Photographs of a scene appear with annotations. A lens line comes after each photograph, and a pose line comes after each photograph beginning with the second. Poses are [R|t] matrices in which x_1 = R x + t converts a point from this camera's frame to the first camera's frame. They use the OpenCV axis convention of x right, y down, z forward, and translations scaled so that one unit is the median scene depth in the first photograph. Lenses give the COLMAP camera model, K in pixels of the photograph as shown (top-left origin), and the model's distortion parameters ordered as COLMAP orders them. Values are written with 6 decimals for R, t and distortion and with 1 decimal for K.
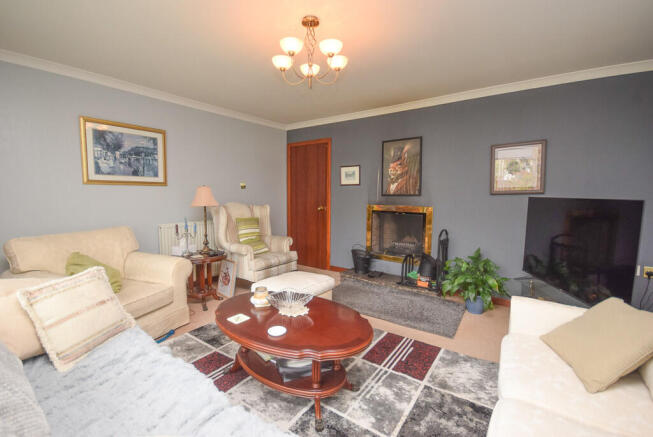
lens RADIAL K [[289.7, 0, 317.2], [0, 289.7, 217.4], [0, 0, 1]] dist [0.002523, 0.000210]
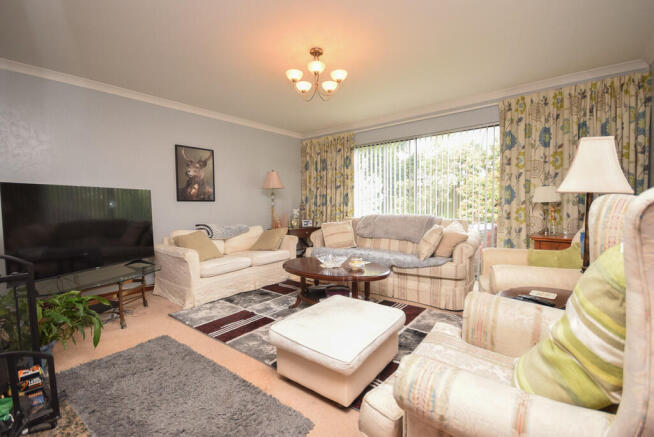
lens RADIAL K [[299.7, 0, 323.7], [0, 299.7, 218.4], [0, 0, 1]] dist [-0.003322, -0.000392]
pose [[-0.999144, 0.002966, 0.041270, -0.068804], [0.008442, 0.991058, 0.133162, -0.065275], [-0.040506, 0.133396, -0.990235, 1.499655]]
